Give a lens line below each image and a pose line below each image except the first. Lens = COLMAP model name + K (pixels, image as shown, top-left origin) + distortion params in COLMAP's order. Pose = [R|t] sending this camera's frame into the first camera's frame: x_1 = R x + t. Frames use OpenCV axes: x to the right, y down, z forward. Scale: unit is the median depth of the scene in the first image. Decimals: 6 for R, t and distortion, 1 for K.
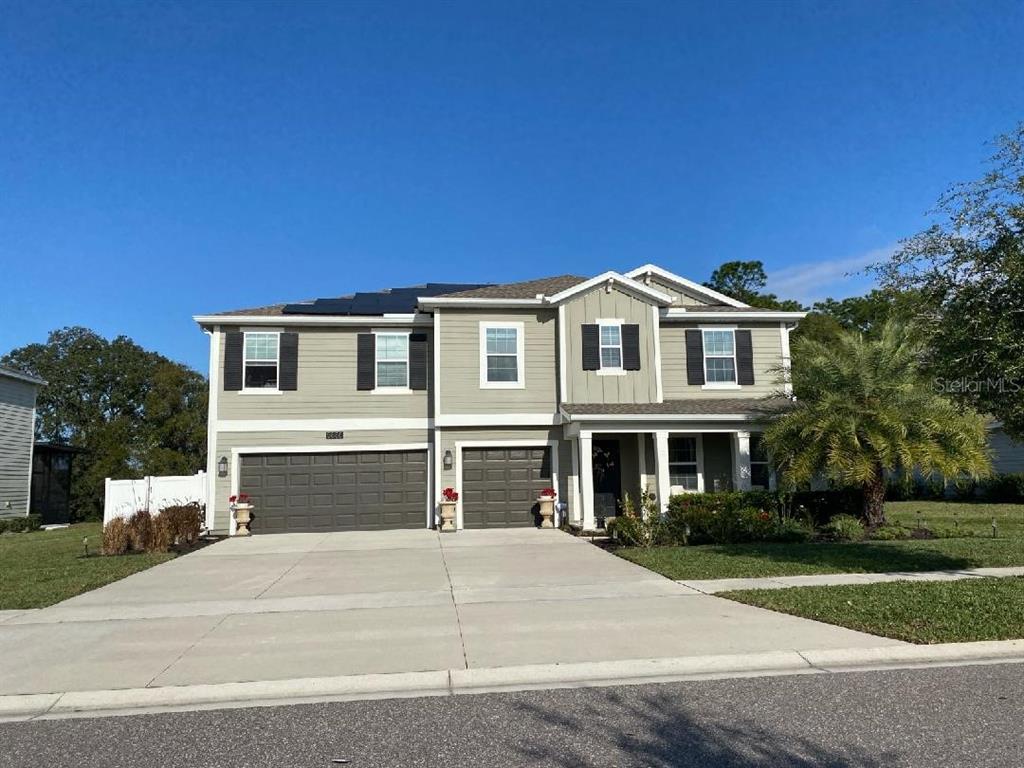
lens RADIAL K [[759.8, 0, 512.0], [0, 759.8, 384.0], [0, 0, 1]] dist [-0.047854, -0.000816]
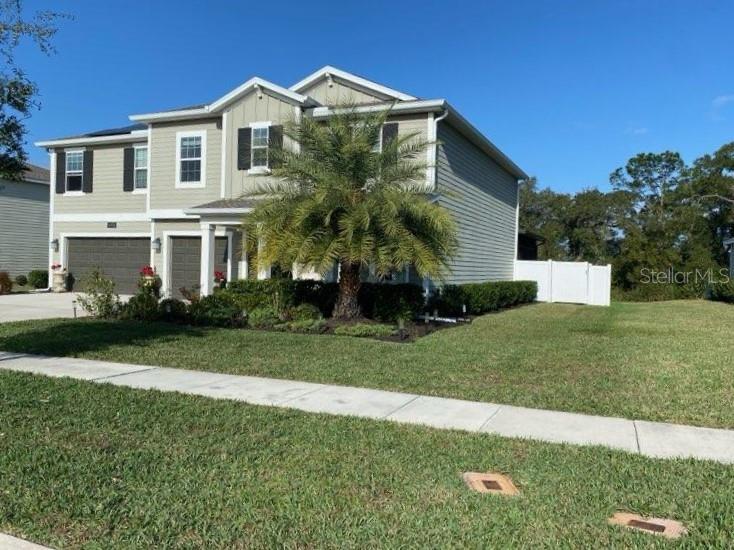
lens RADIAL K [[544.7, 0, 367.0], [0, 544.7, 275.0], [0, 0, 1]] dist [-0.047854, -0.000816]
pose [[0.893002, 0.054455, -0.446746, 0.624808], [0.018177, 0.987479, 0.156702, 0.013080], [0.449685, -0.148056, 0.880831, 0.343818]]
